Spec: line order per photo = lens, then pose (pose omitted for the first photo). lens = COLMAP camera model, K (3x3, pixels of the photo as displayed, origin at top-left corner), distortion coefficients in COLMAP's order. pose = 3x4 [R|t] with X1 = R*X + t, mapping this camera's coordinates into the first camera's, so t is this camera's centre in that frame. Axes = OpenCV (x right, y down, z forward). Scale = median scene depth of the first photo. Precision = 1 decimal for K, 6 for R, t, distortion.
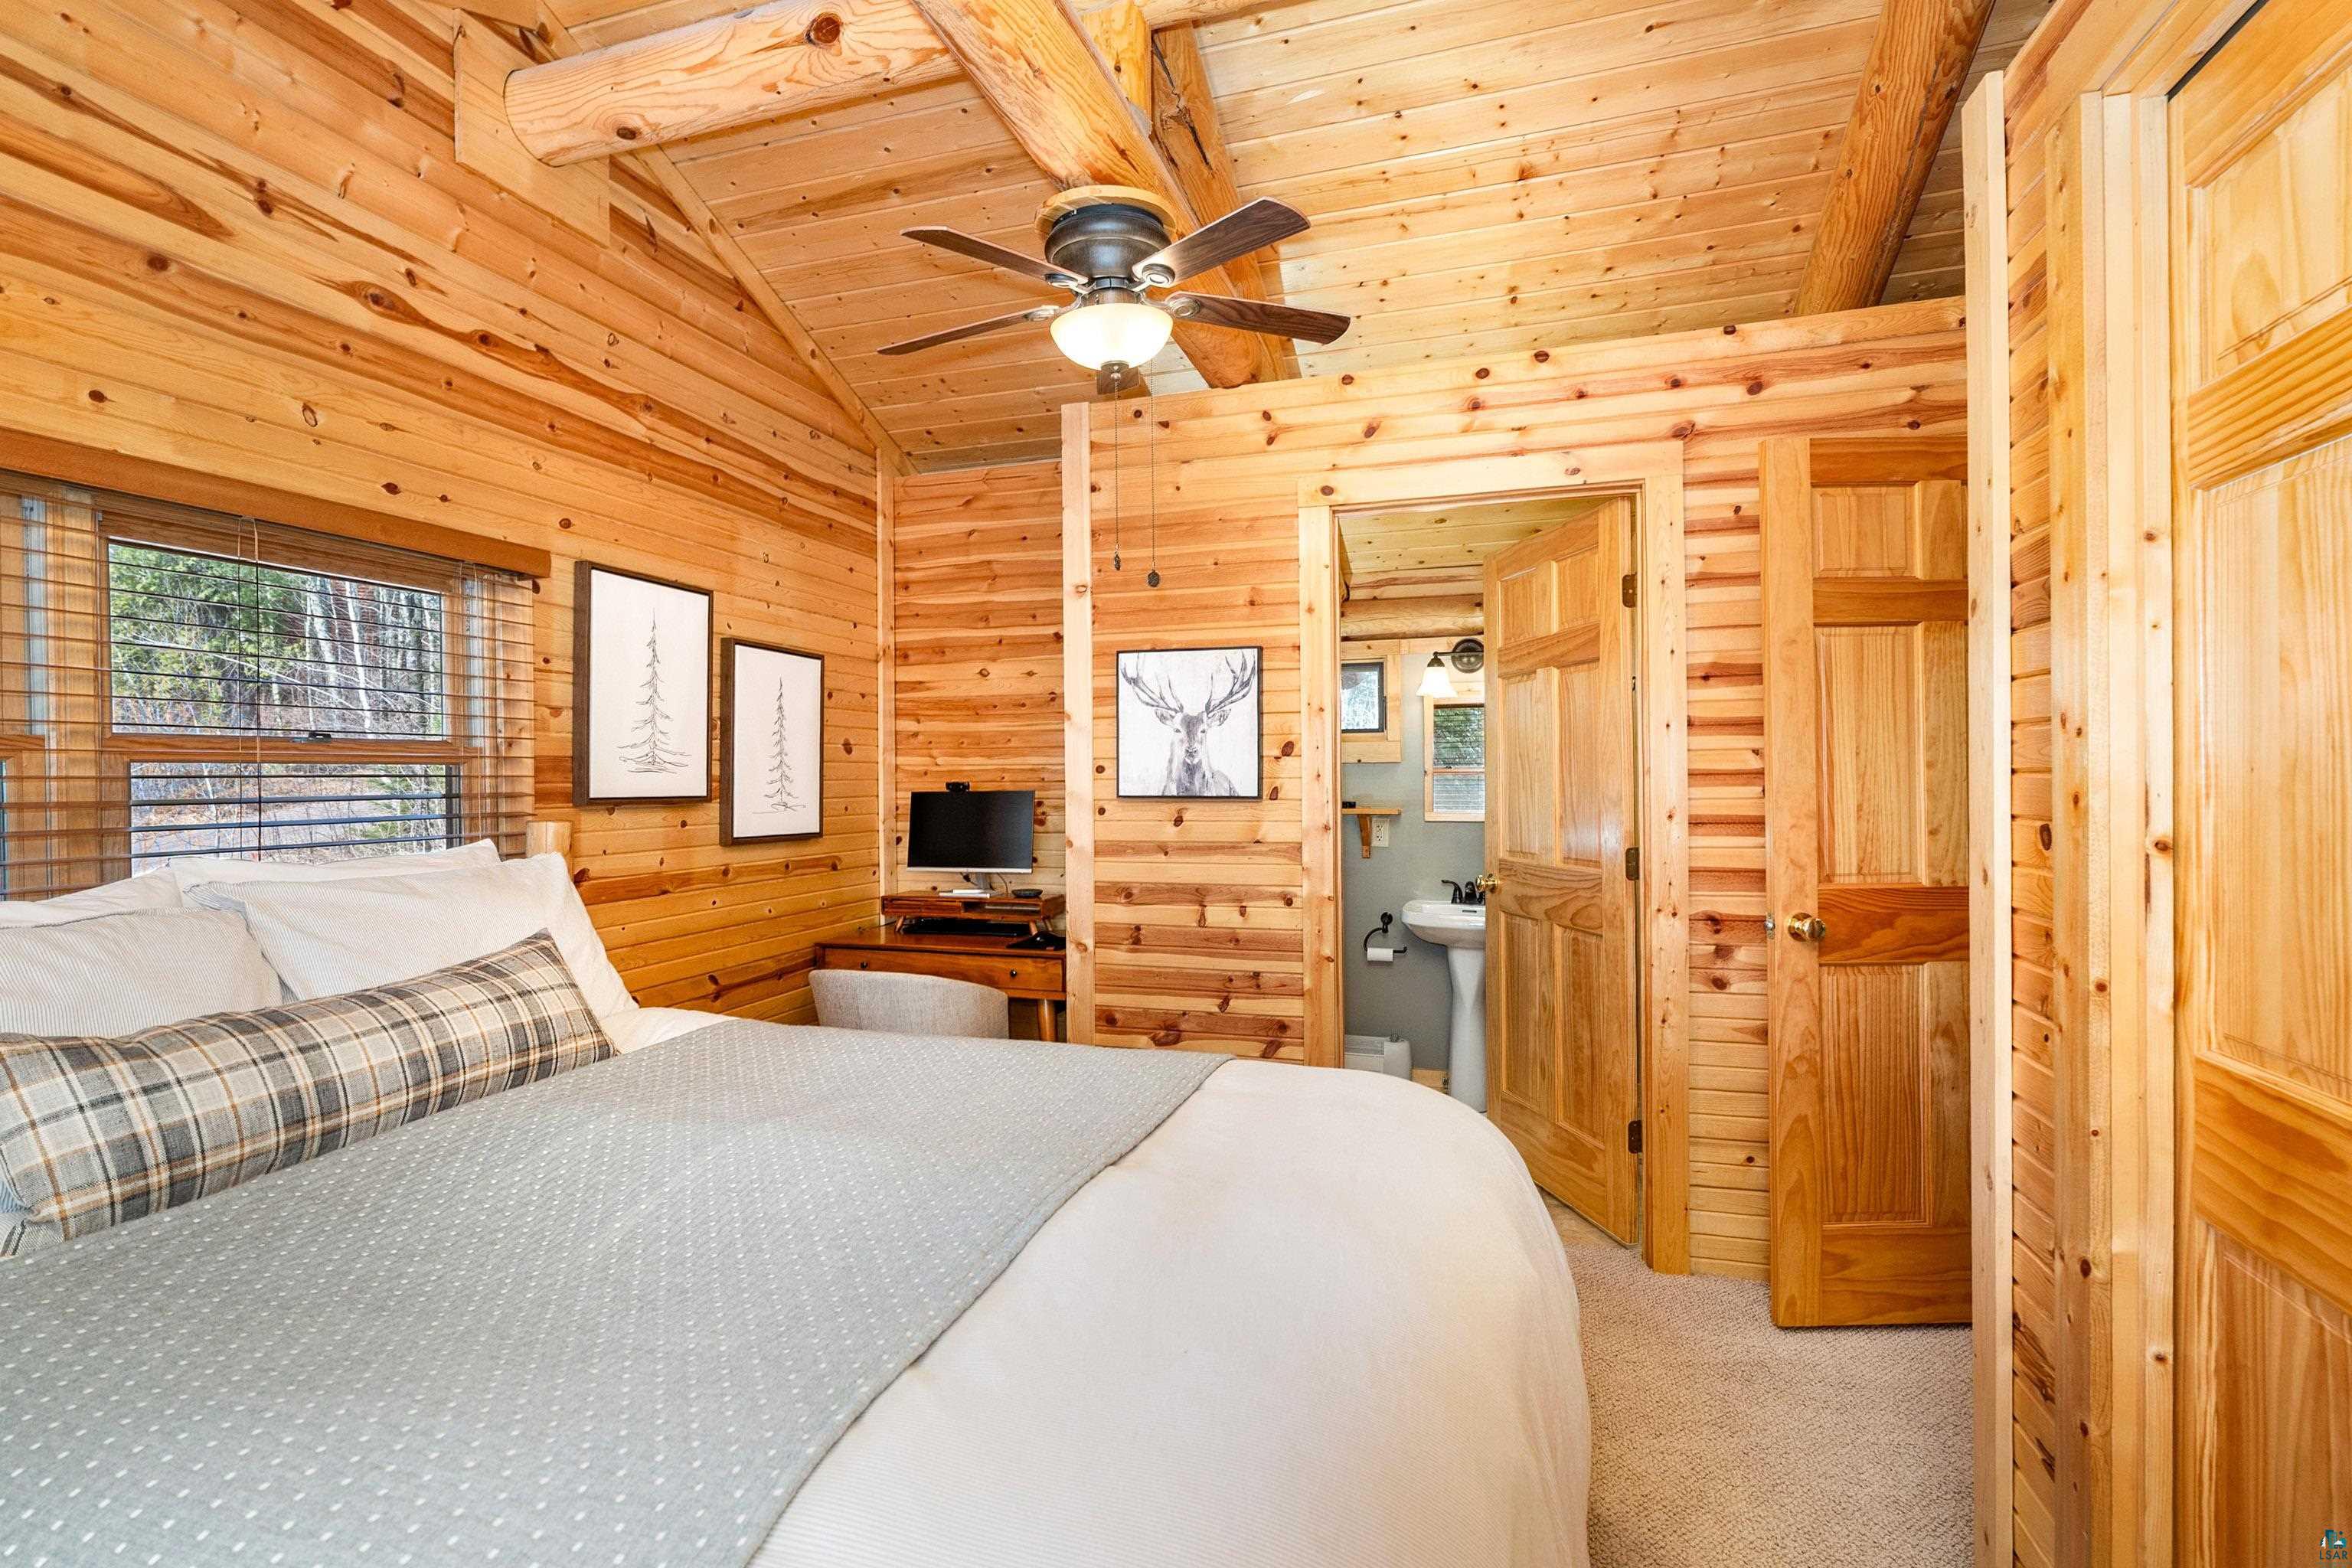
lens RADIAL K [[1085.5, 0, 1187.7], [0, 1085.5, 775.2], [0, 0, 1]] dist [-0.015133, -0.000279]
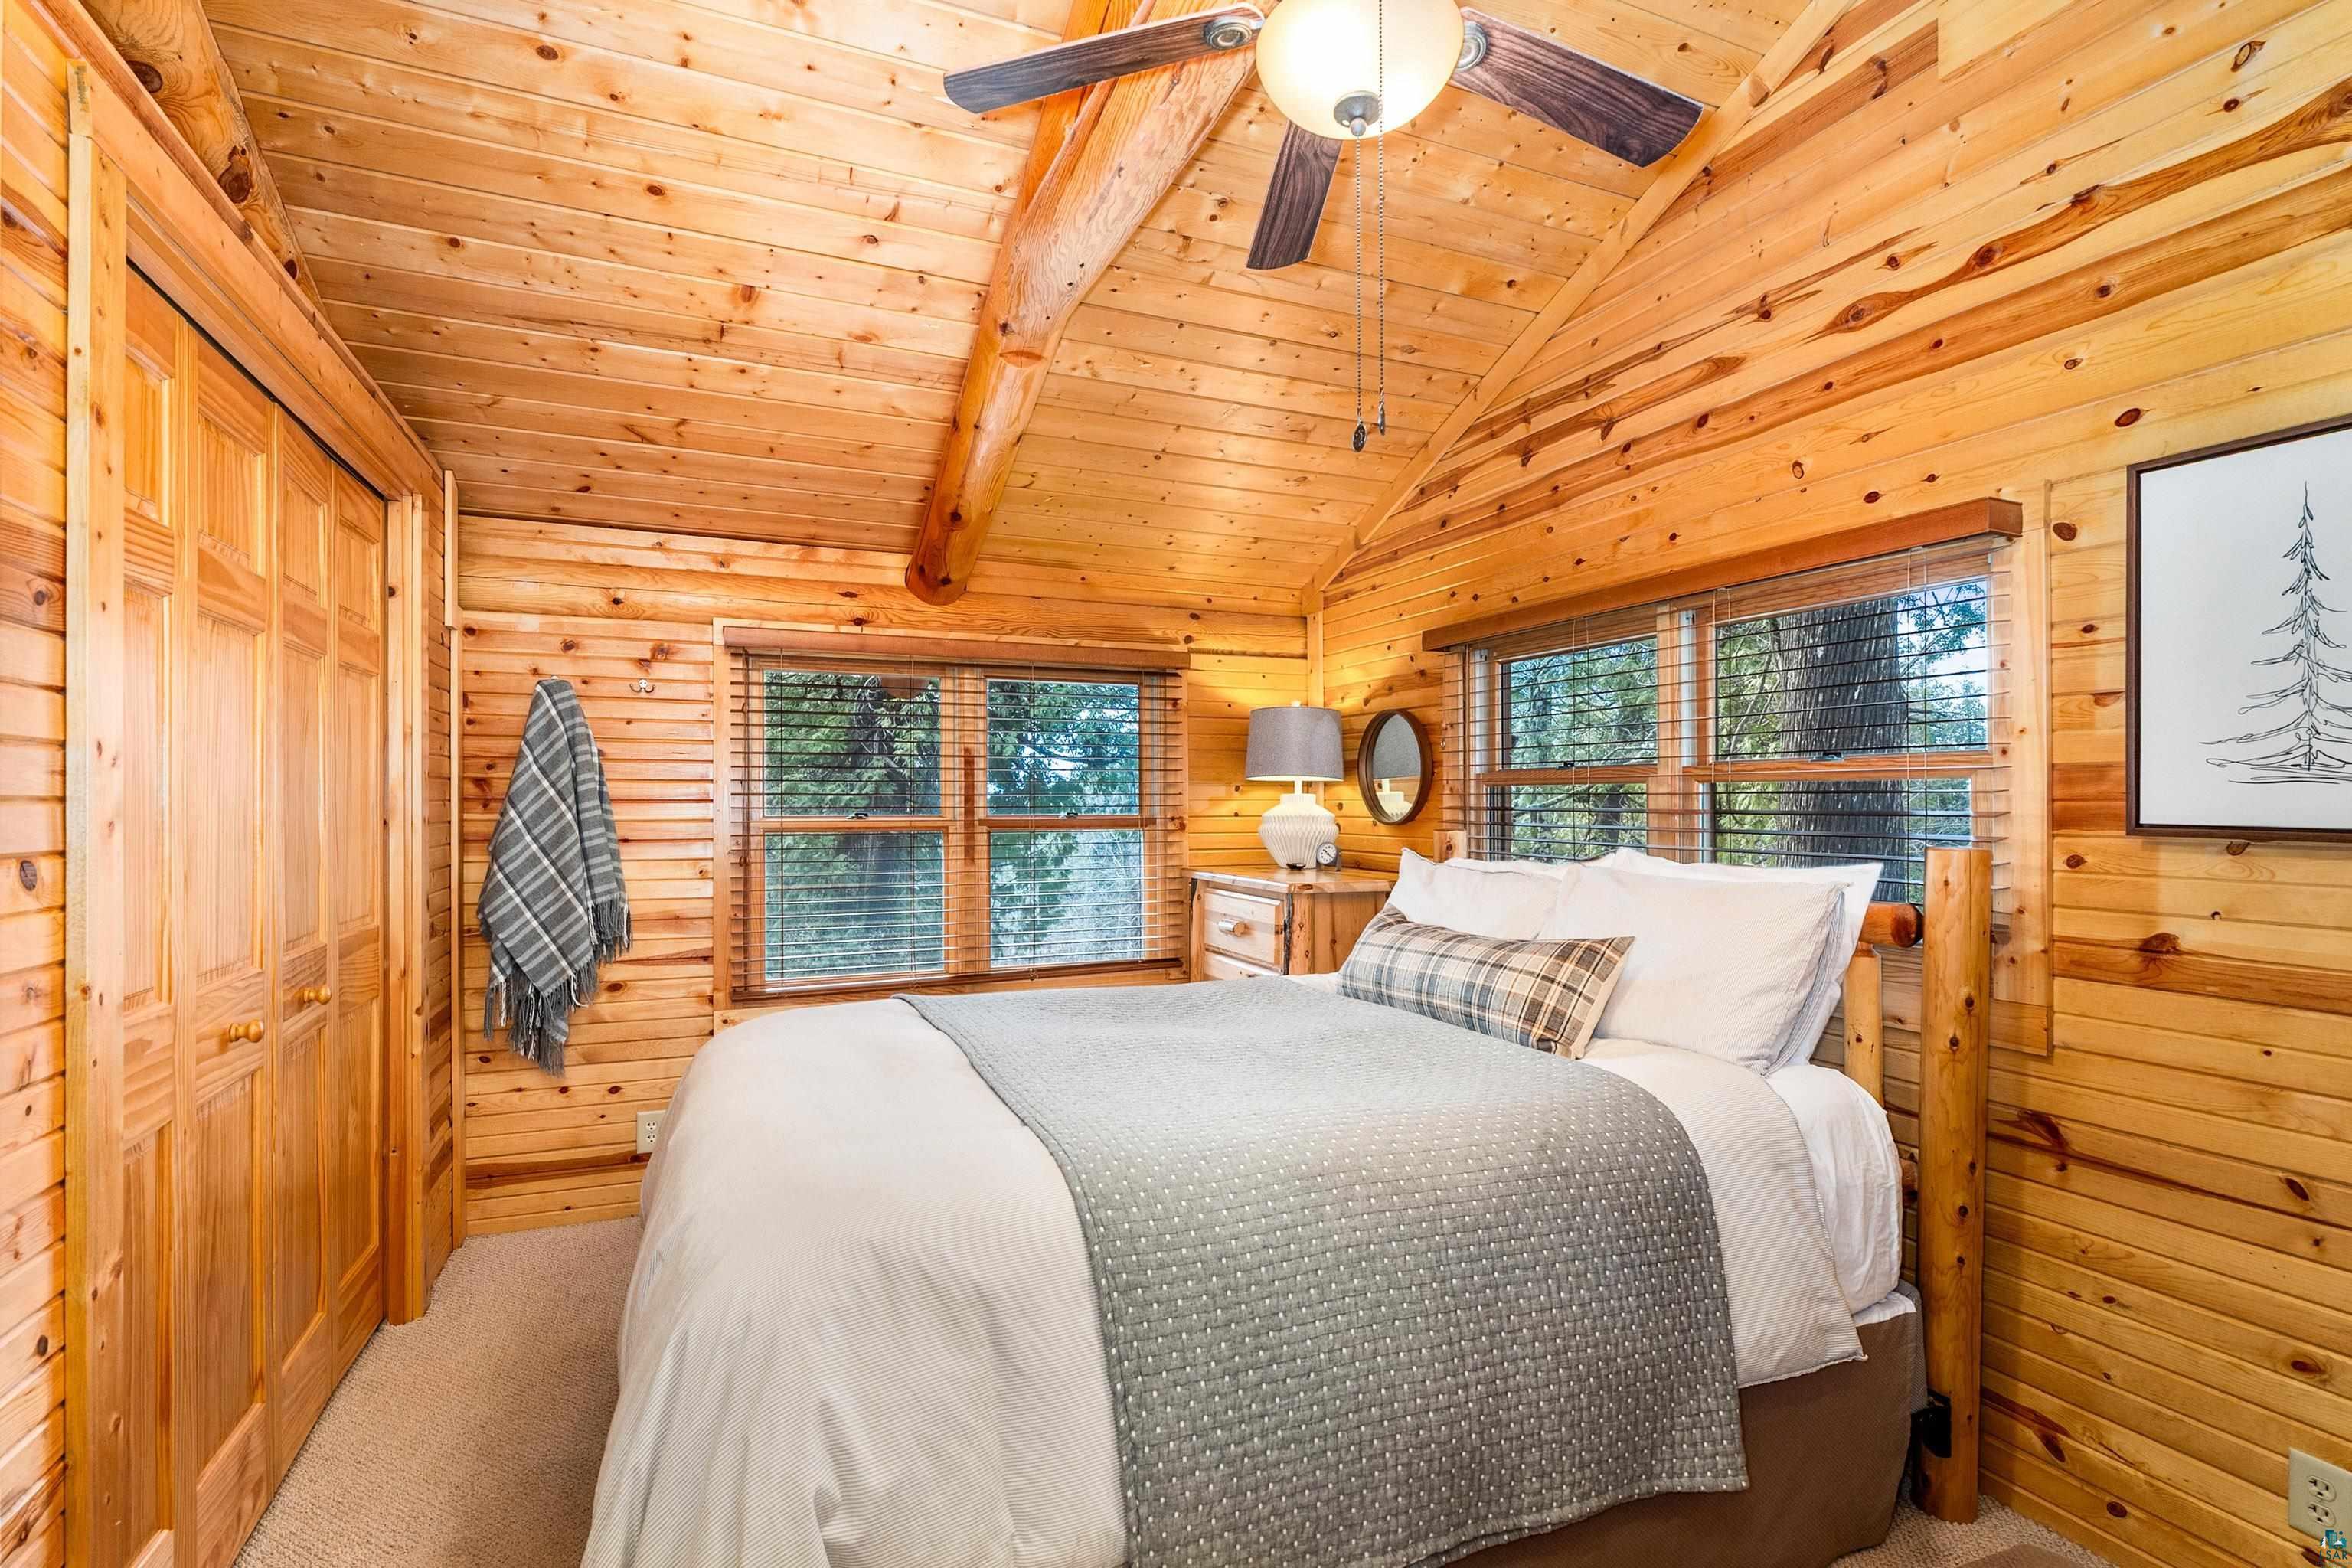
lens RADIAL K [[1117.0, 0, 1174.5], [0, 1117.0, 800.2], [0, 0, 1]] dist [-0.006359, -0.000104]
pose [[-0.776945, 0.010524, -0.629481, 0.332844], [0.008020, 0.999945, 0.006818, -0.002828], [0.629518, 0.000249, -0.776986, 1.176145]]
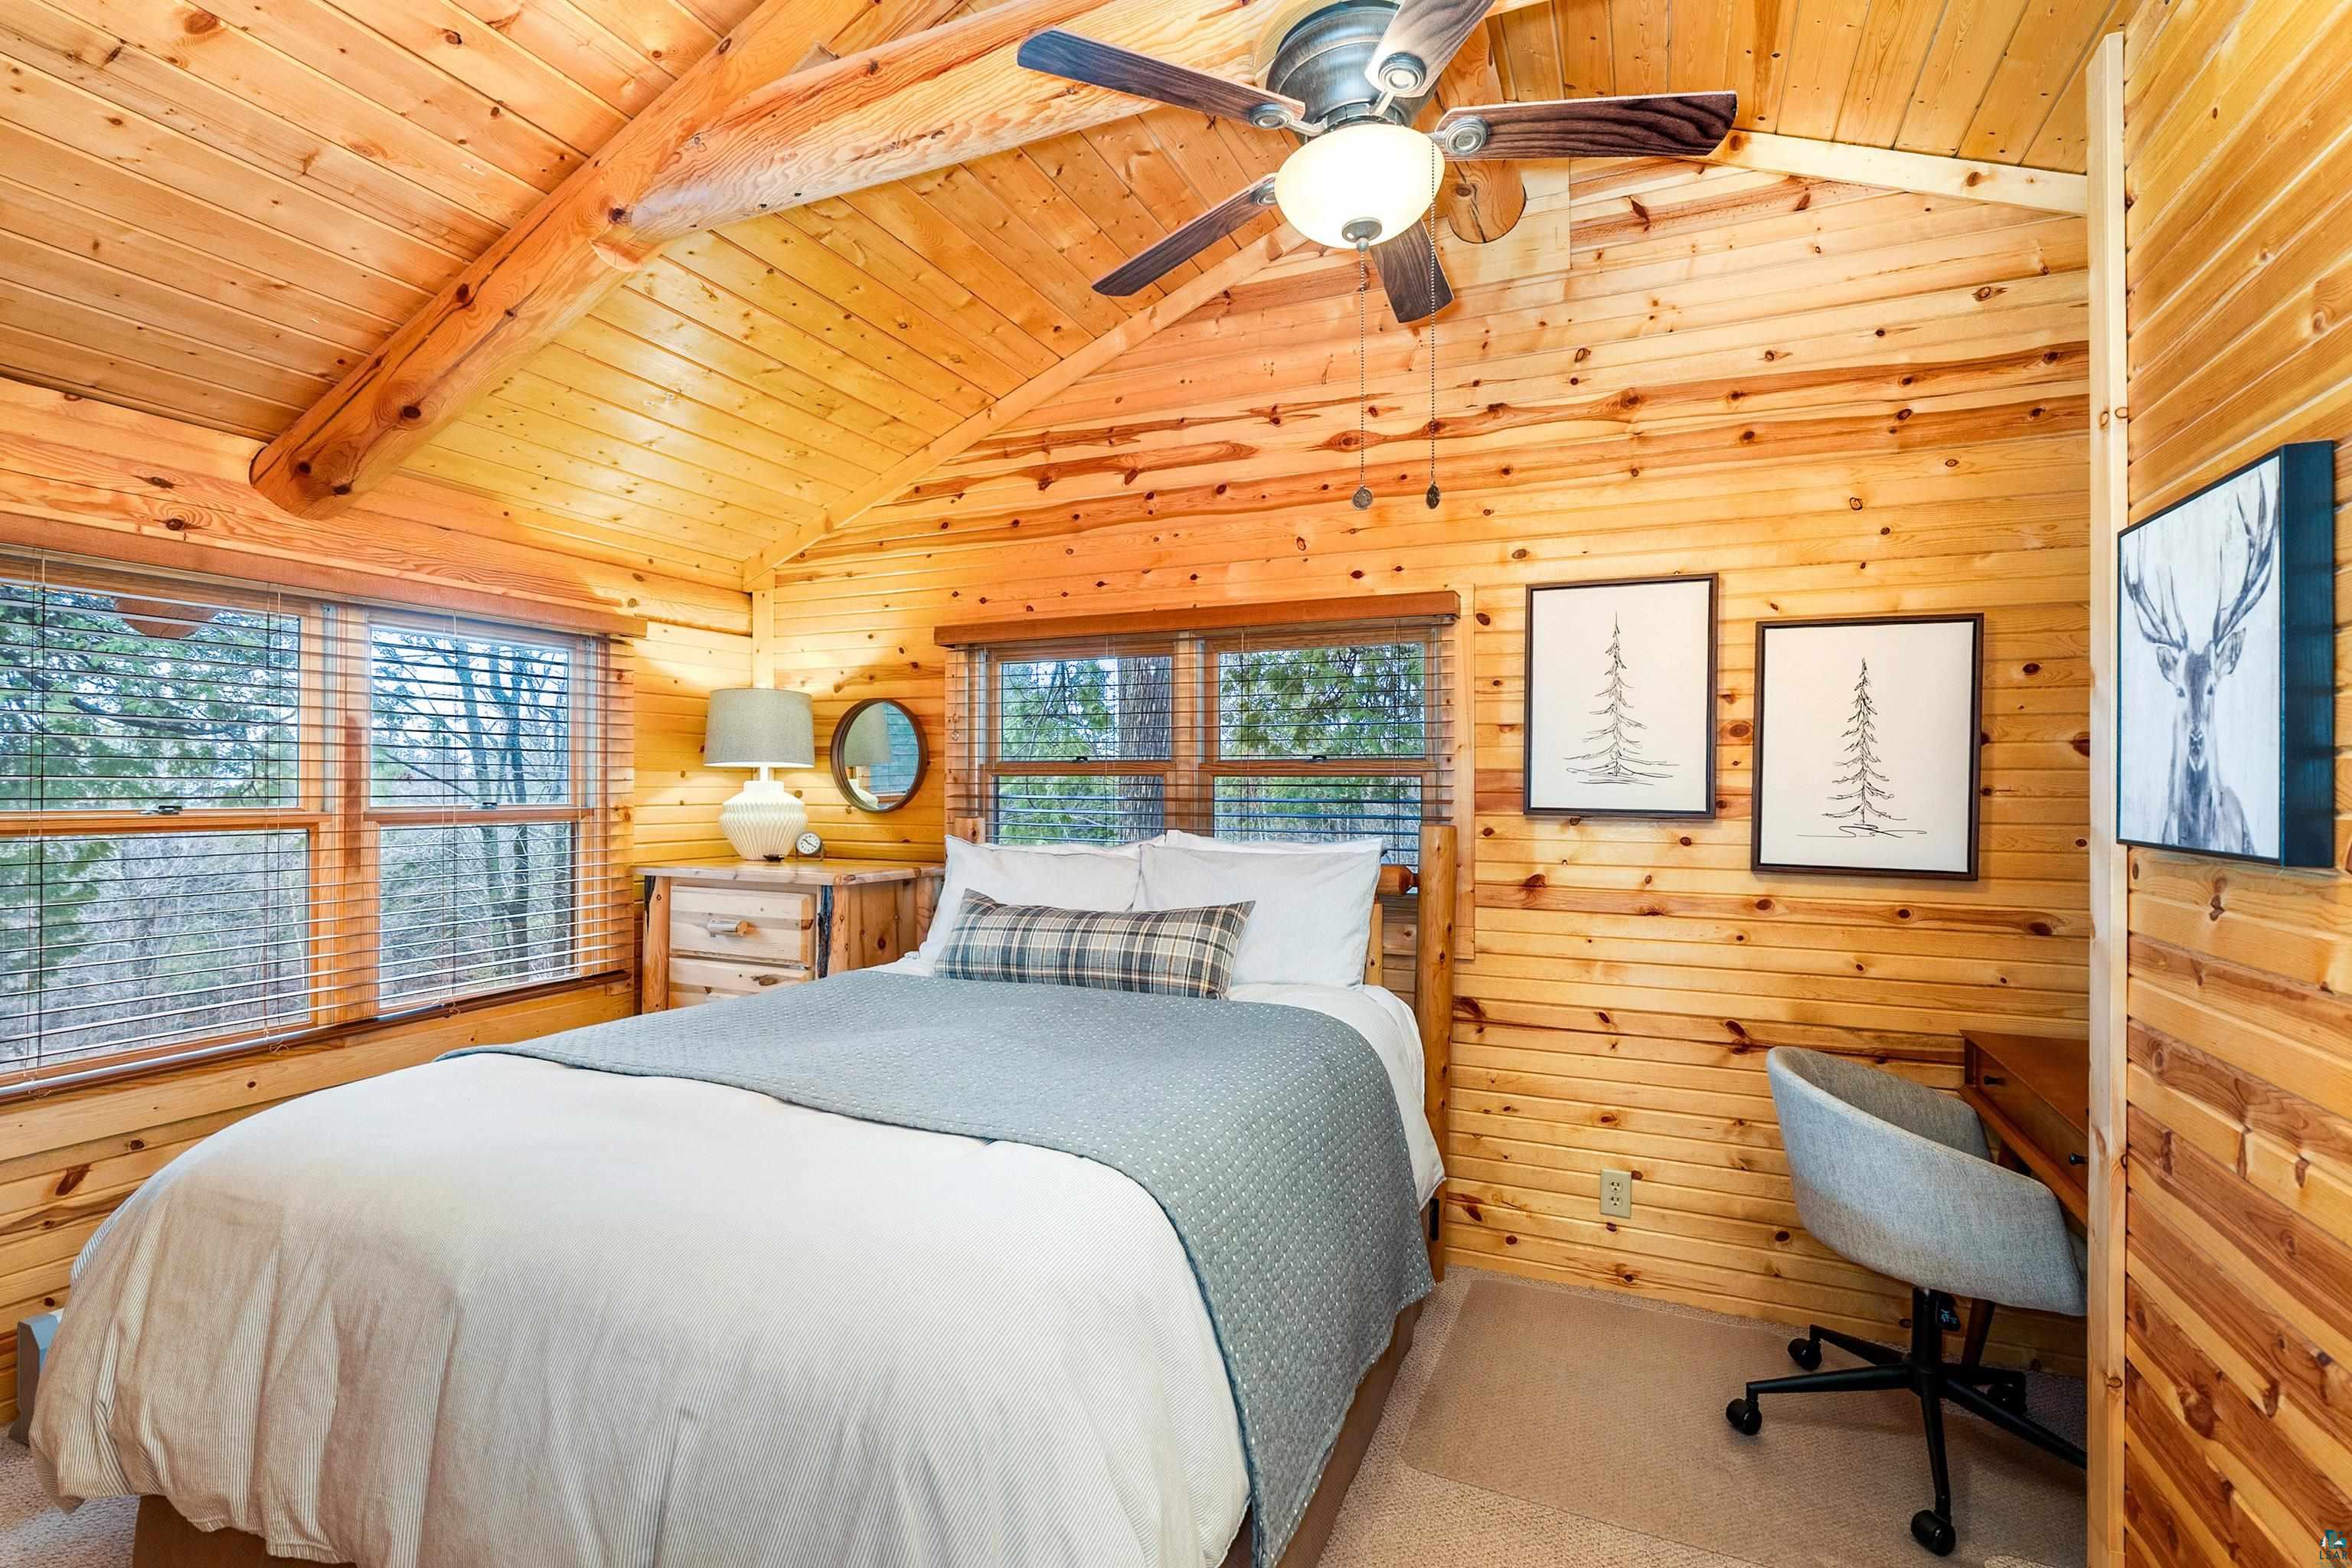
lens RADIAL K [[1085.5, 0, 1187.7], [0, 1085.5, 775.2], [0, 0, 1]] dist [-0.015133, -0.000279]
pose [[-0.127606, -0.001104, -0.991824, 0.552544], [-0.004222, 0.999991, -0.000570, -0.008774], [0.991816, 0.004114, -0.127609, 0.816483]]
